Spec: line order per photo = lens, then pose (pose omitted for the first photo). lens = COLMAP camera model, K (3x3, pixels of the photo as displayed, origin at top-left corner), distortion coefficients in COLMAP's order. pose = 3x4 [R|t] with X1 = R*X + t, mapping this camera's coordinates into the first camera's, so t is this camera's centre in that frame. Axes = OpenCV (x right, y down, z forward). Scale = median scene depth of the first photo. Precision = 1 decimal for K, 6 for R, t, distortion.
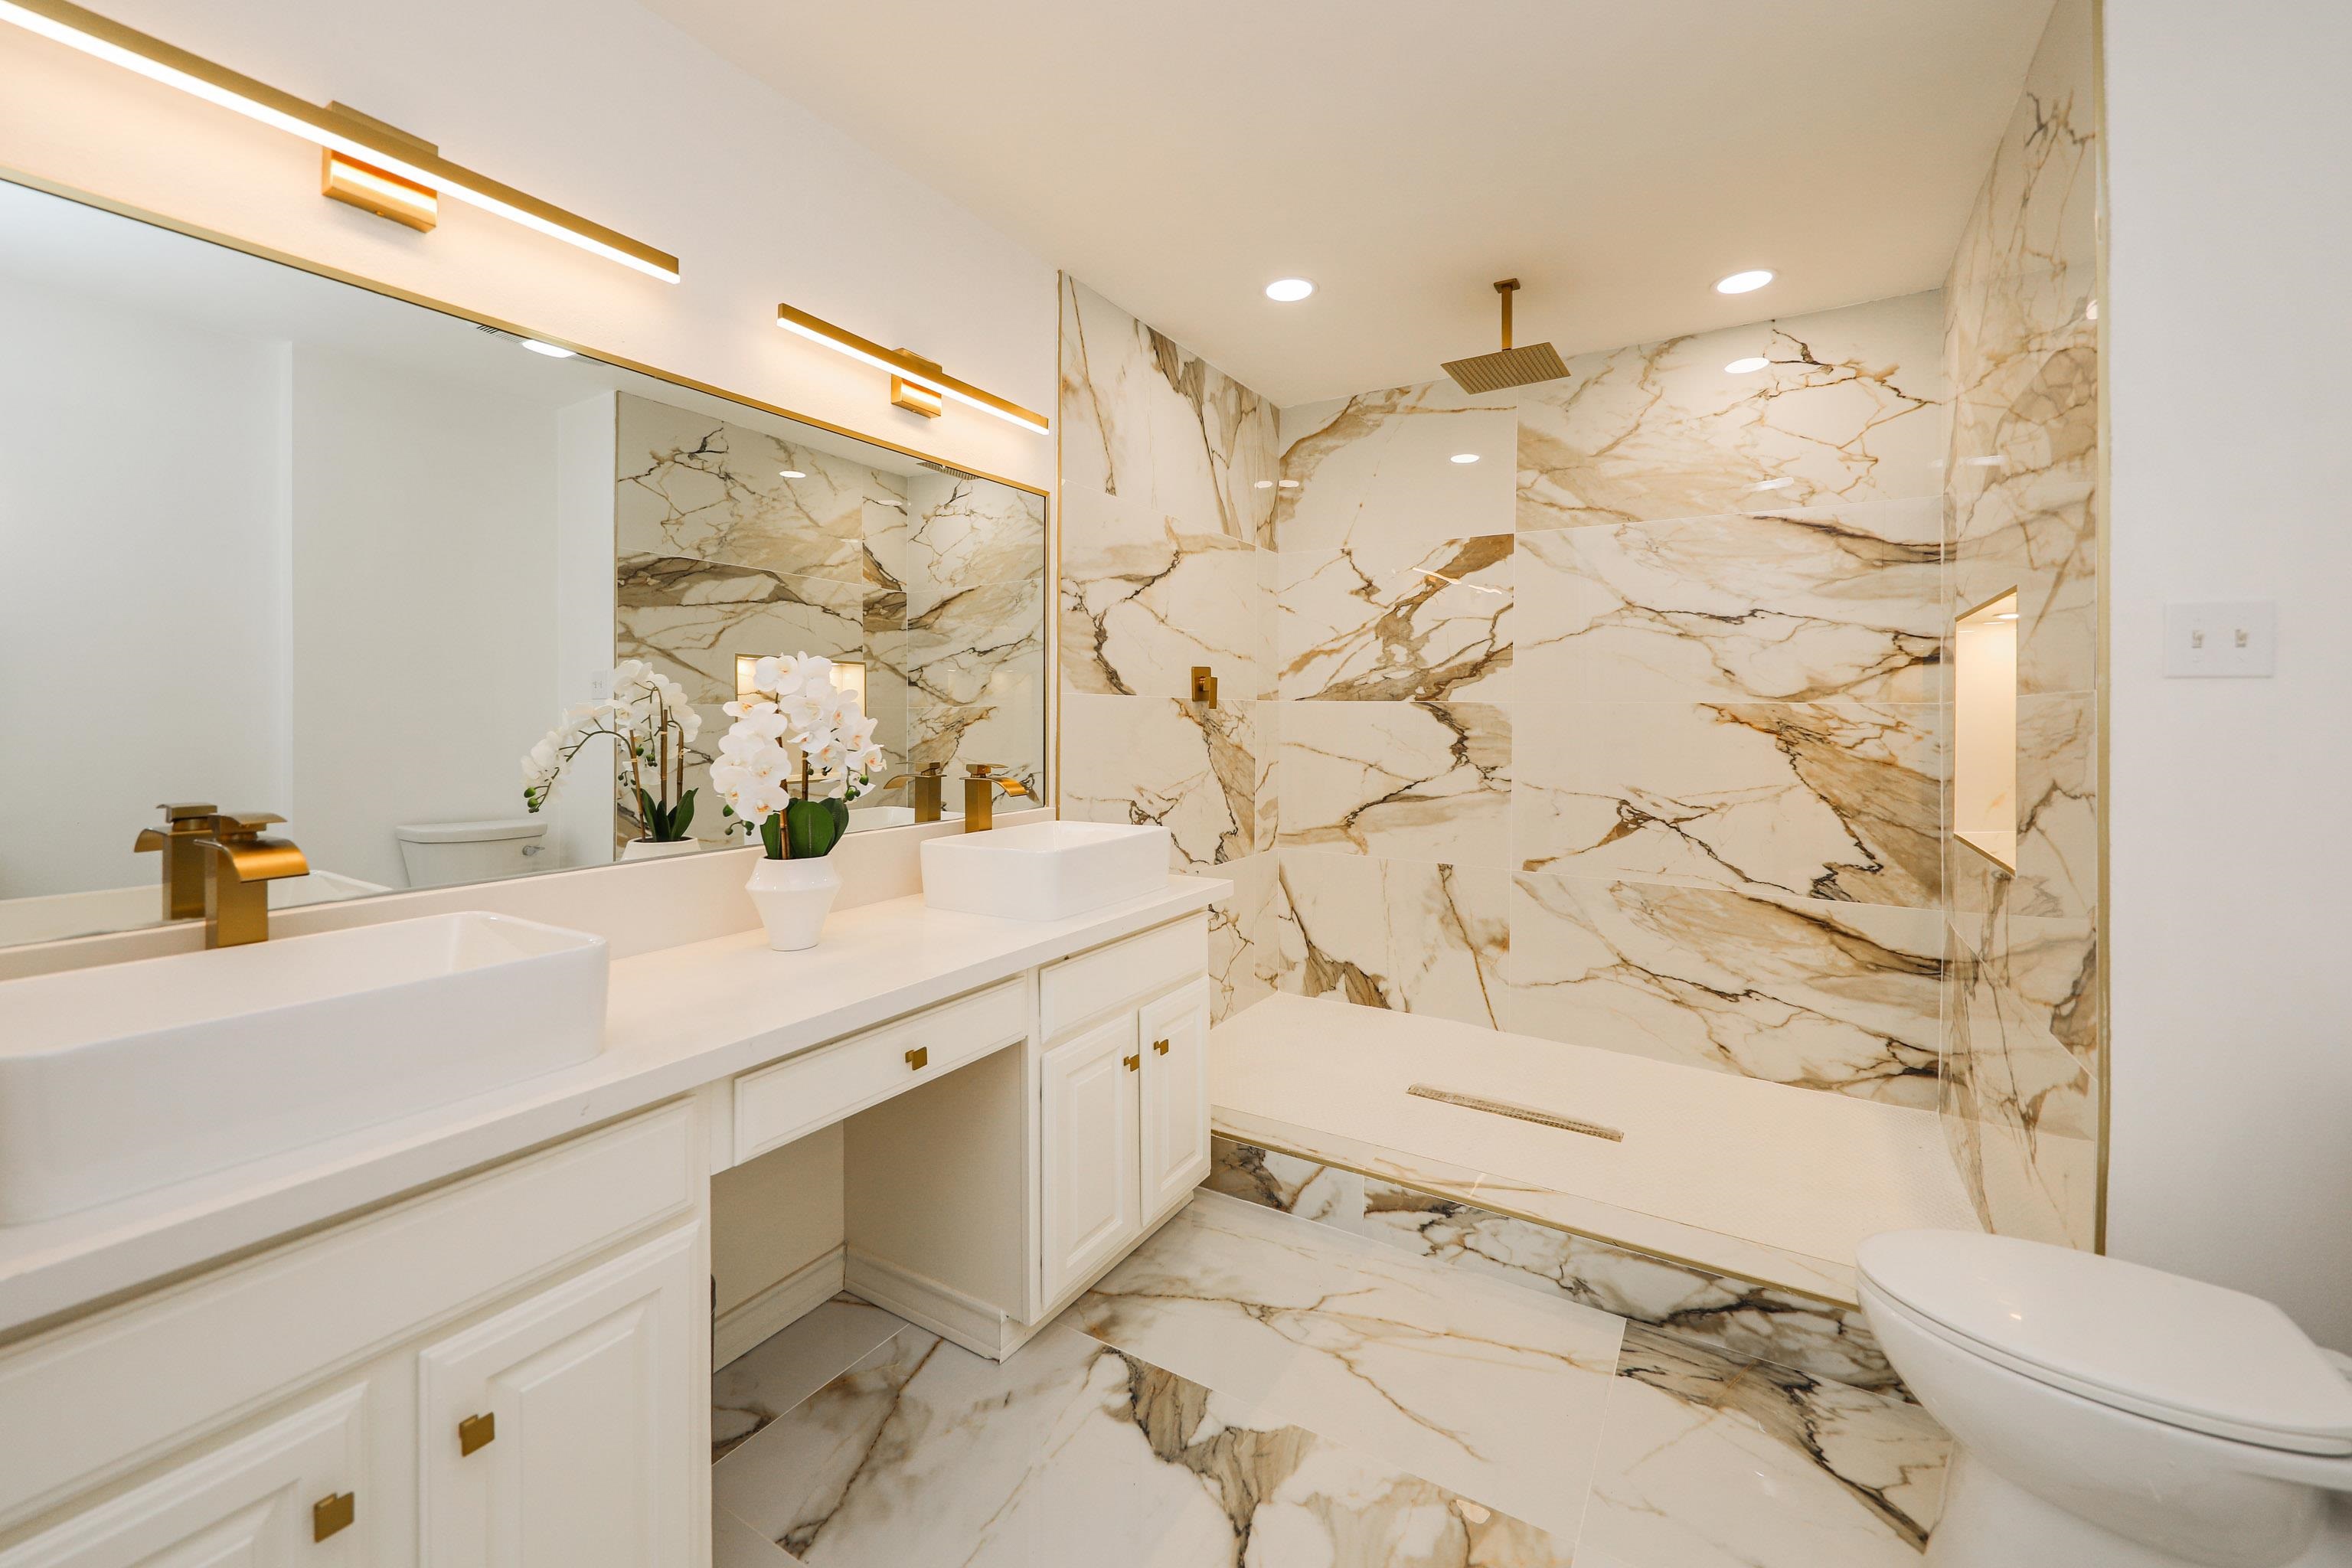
lens RADIAL K [[931.1, 0, 1185.8], [0, 931.1, 716.1], [0, 0, 1]] dist [0.010369, -0.004856]
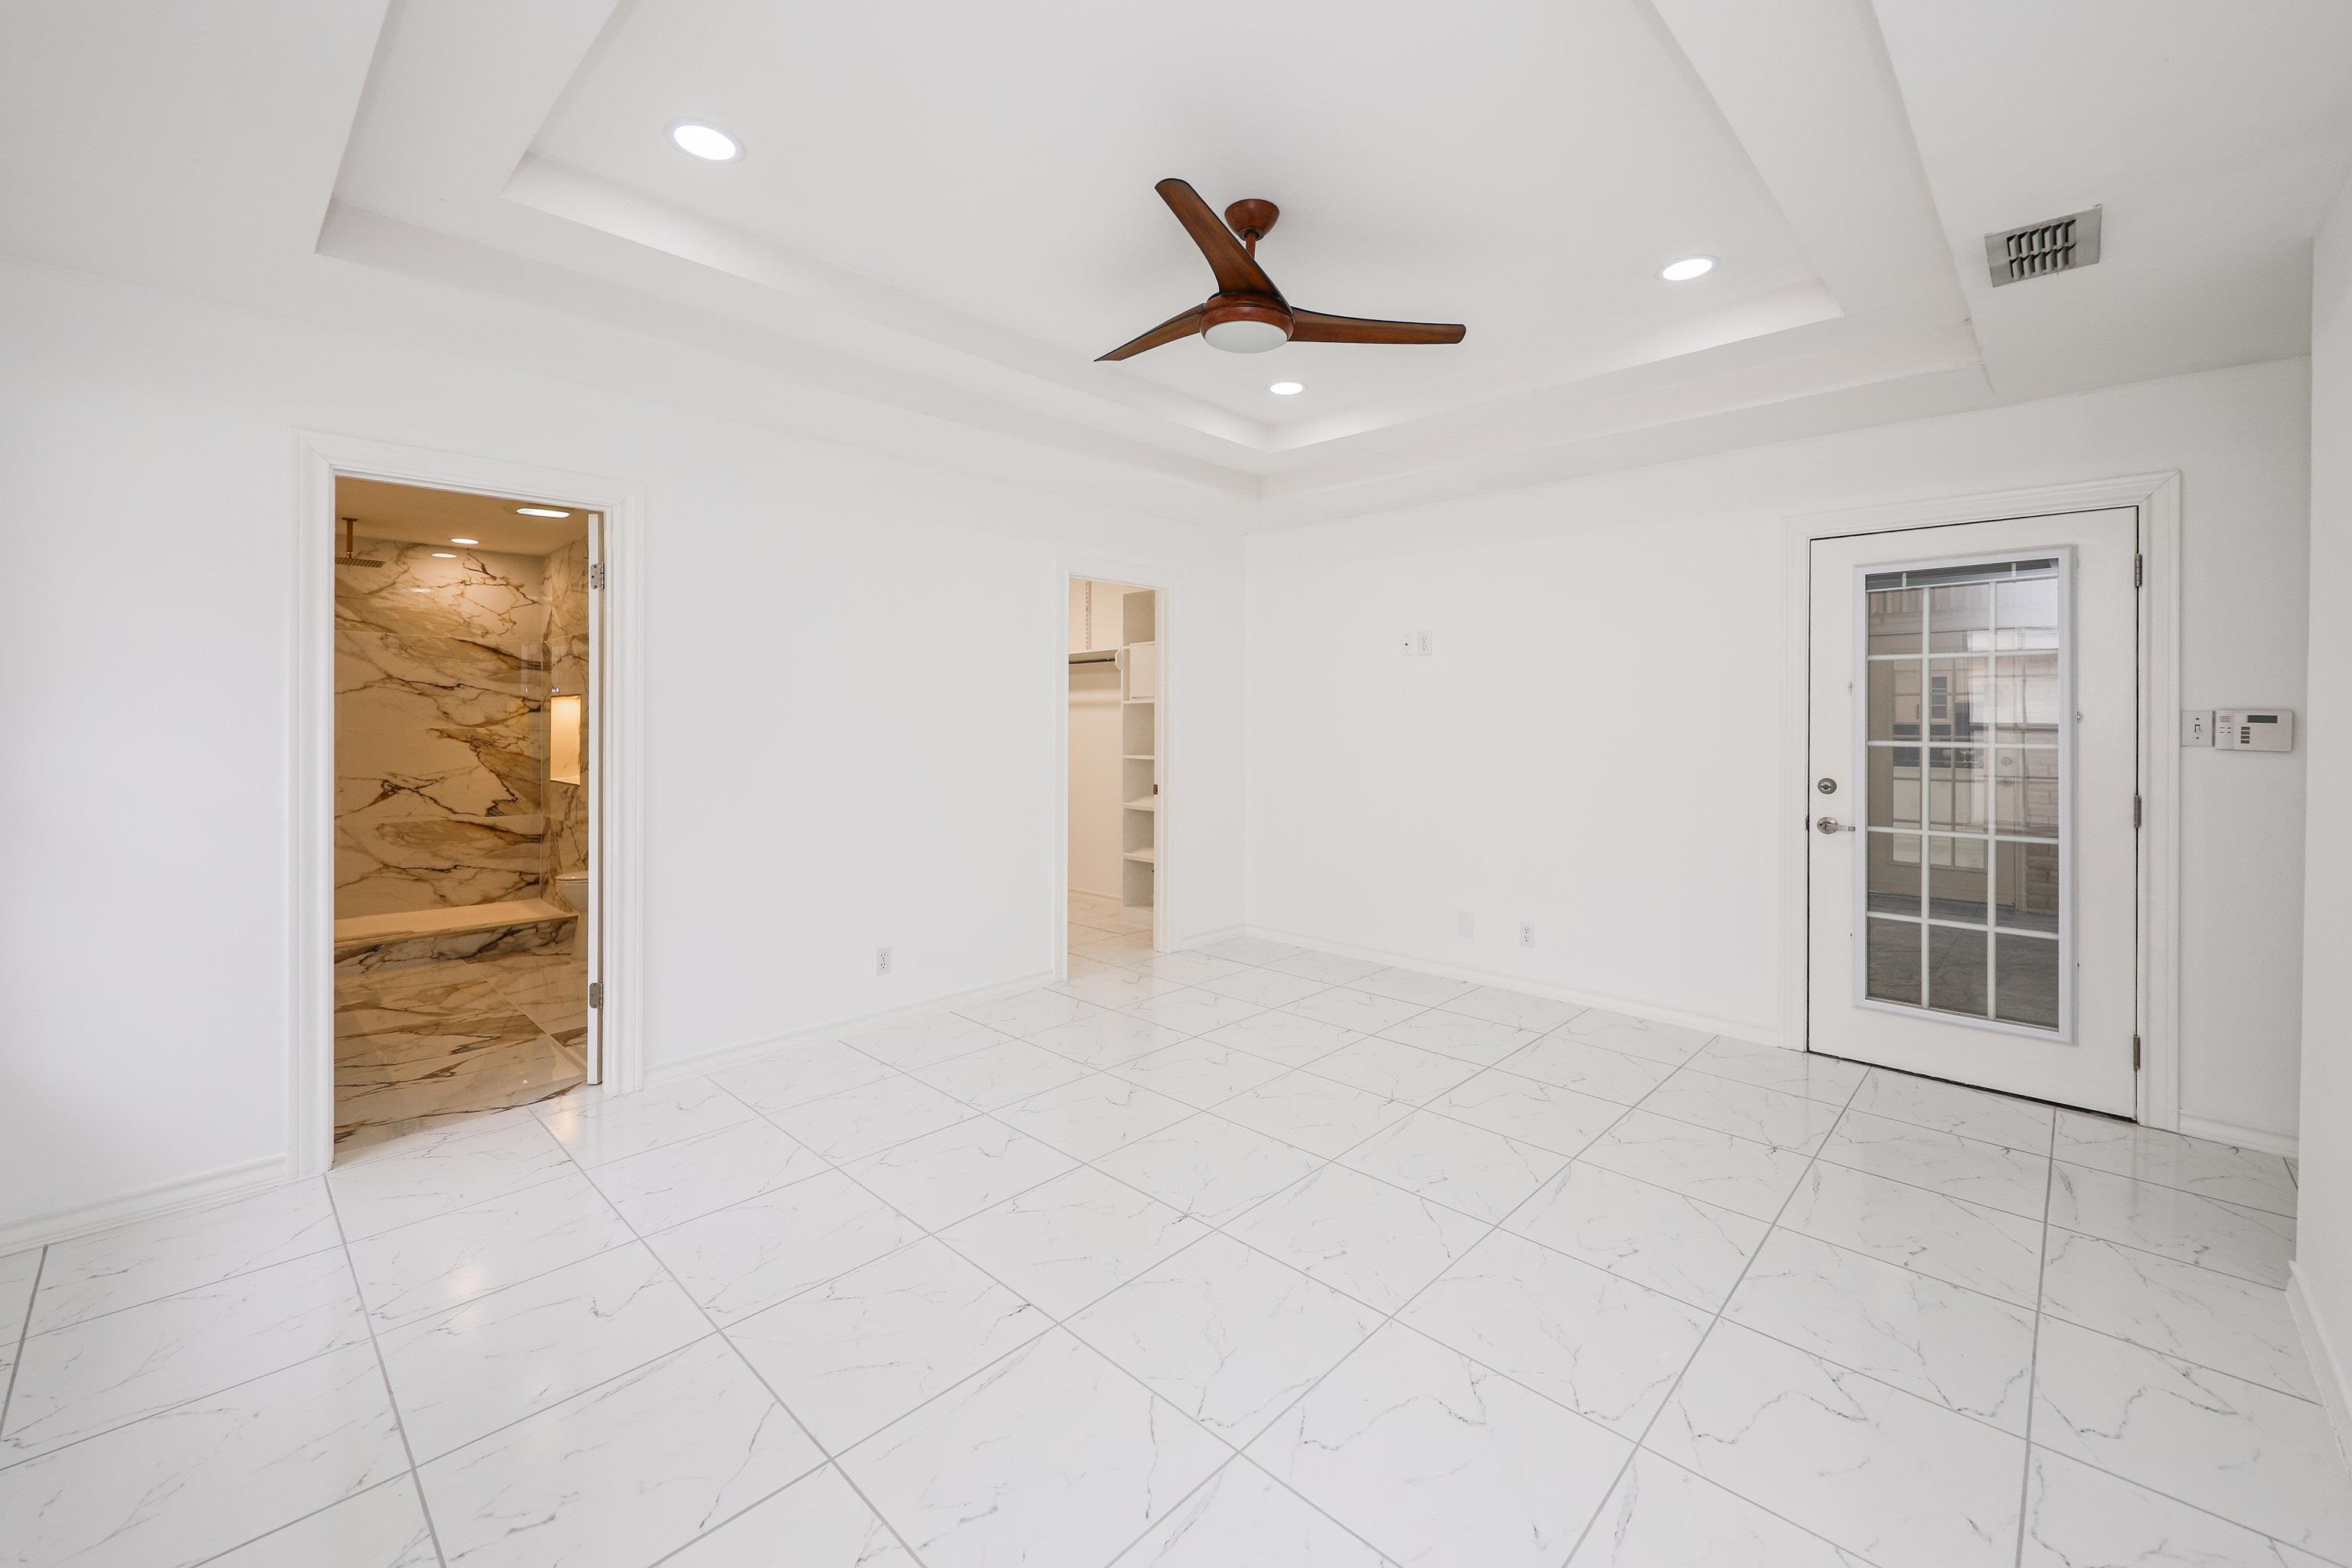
lens RADIAL K [[931.1, 0, 1176.6], [0, 931.1, 711.8], [0, 0, 1]] dist [0.010369, -0.004856]
pose [[0.206251, 0.005908, 0.978481, -1.141884], [0.002397, 0.999976, -0.006543, -0.034231], [-0.978496, 0.003695, 0.206232, -1.036331]]
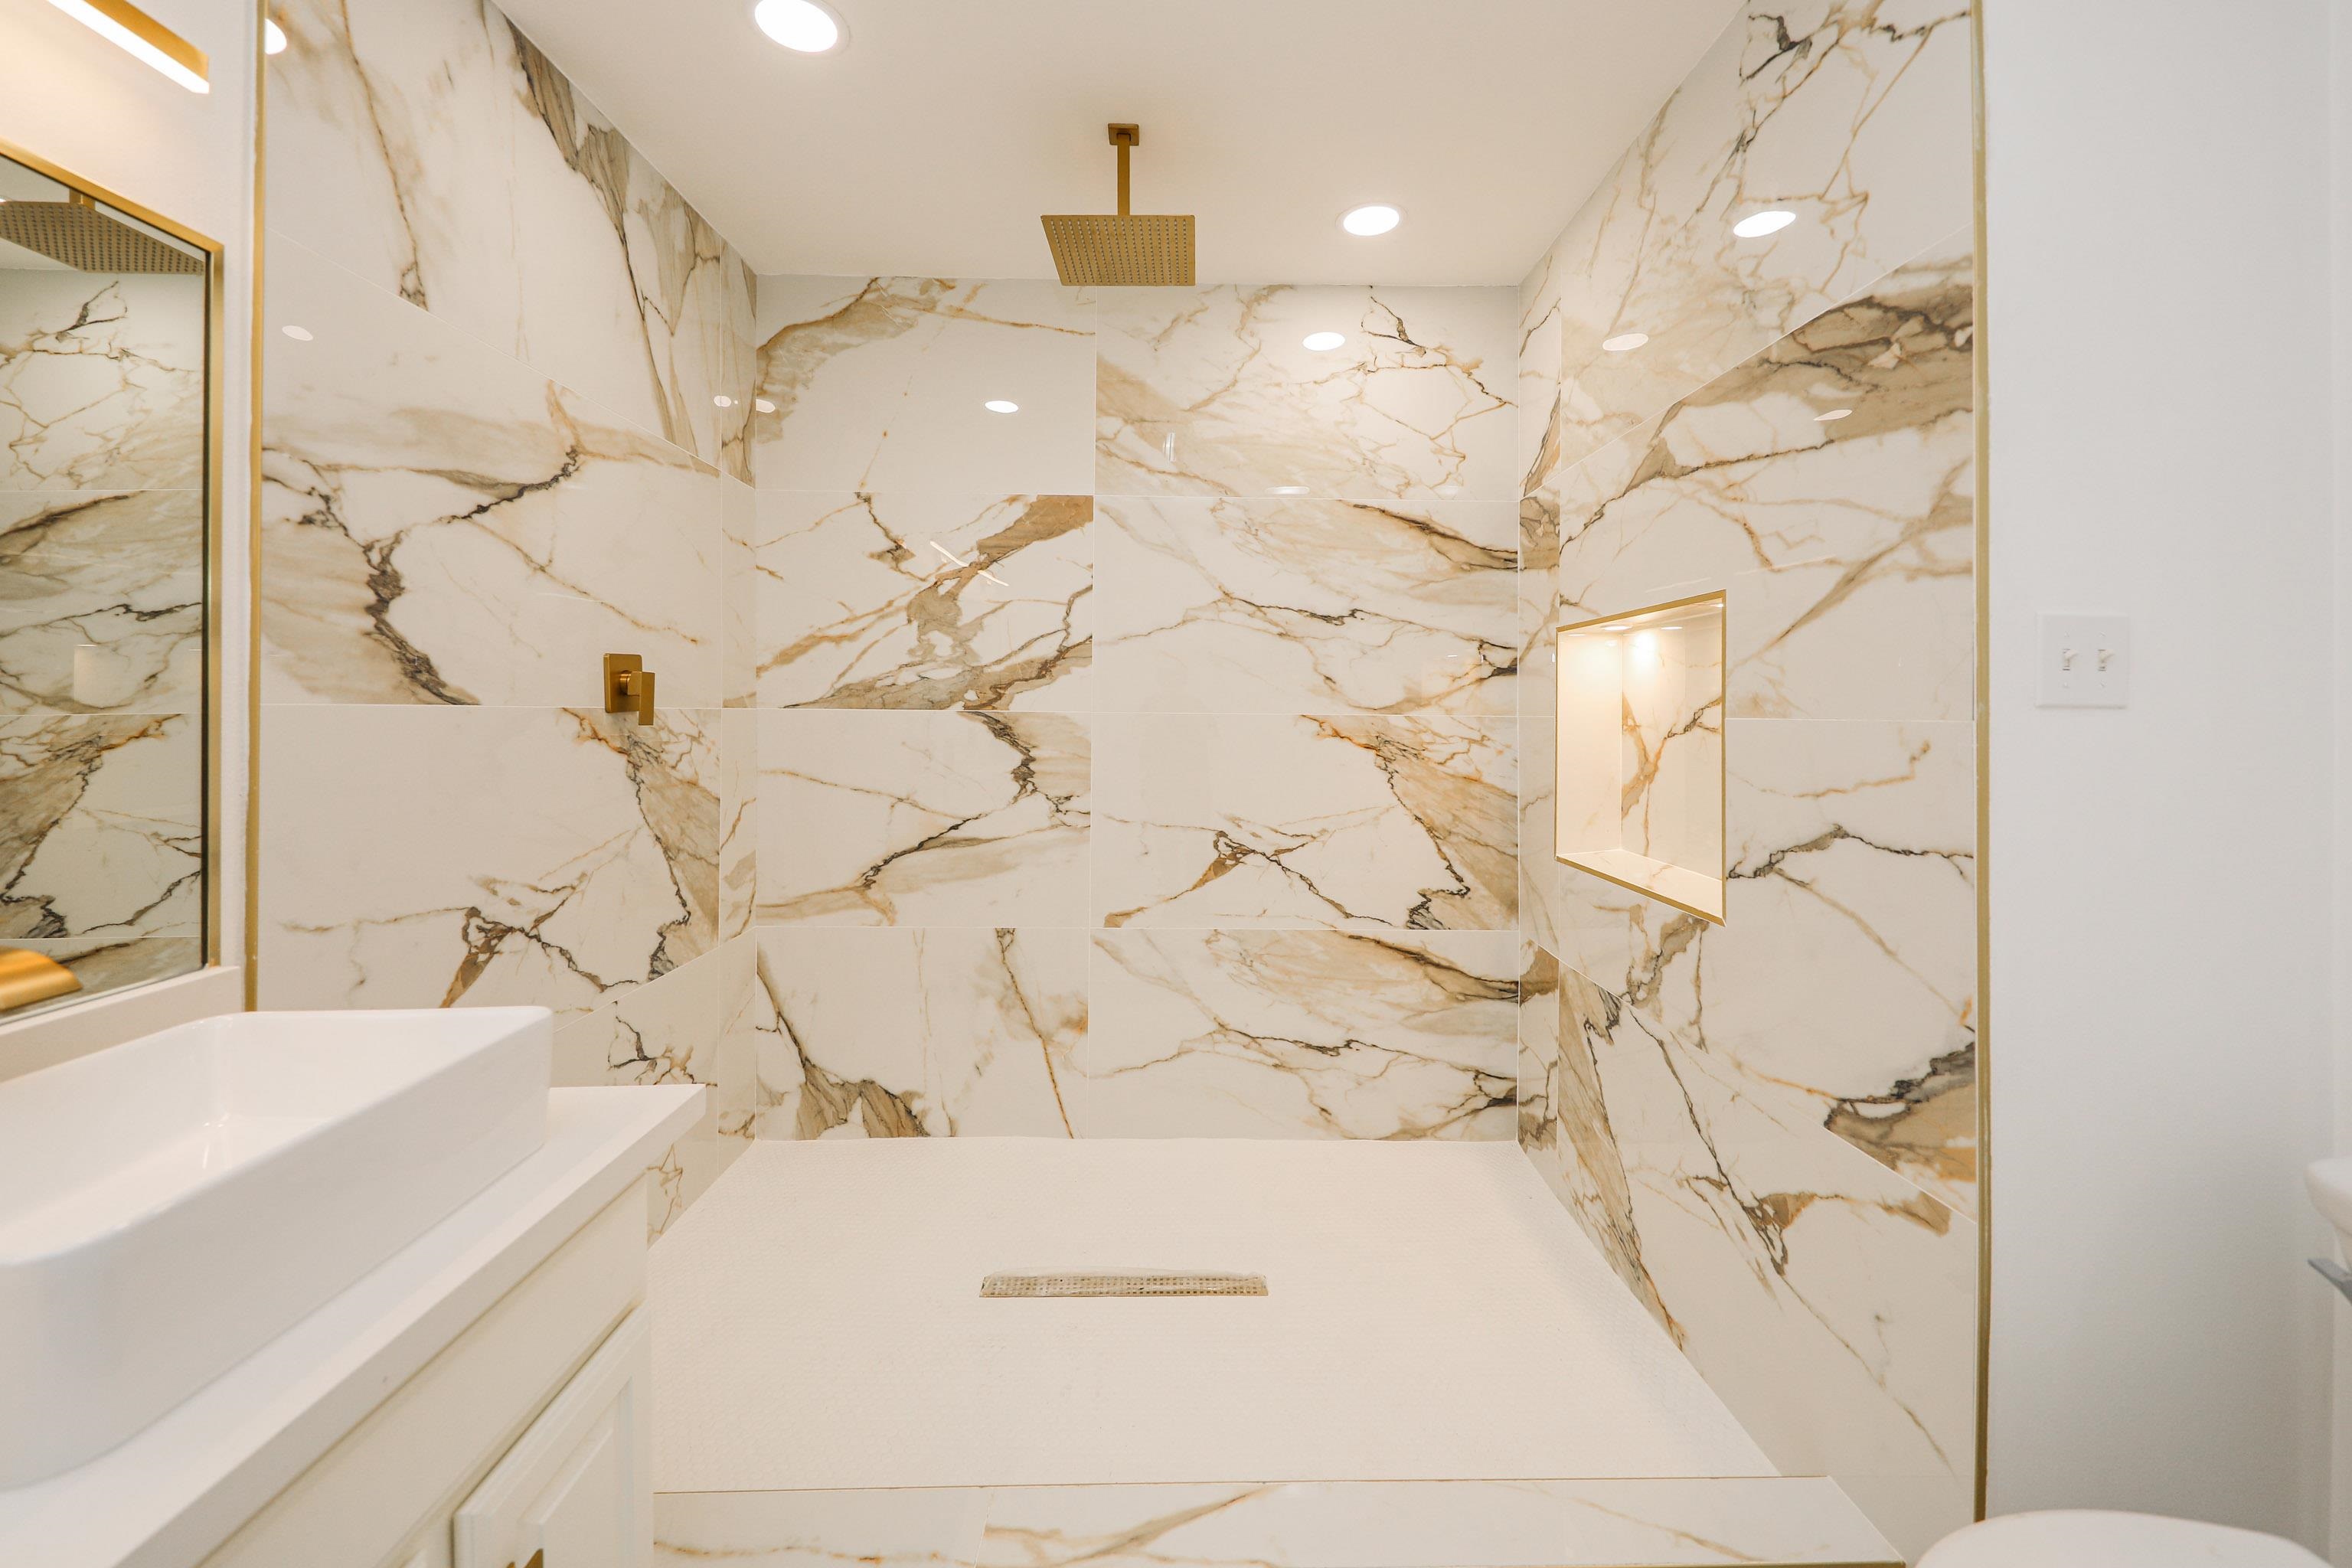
lens RADIAL K [[931.1, 0, 1184.0], [0, 931.1, 710.1], [0, 0, 1]] dist [0.010369, -0.004856]
pose [[0.844824, -0.000764, 0.535044, -0.000007], [0.000911, 1.000000, -0.000011, -0.019087], [-0.535044, 0.000497, 0.844824, 0.347485]]
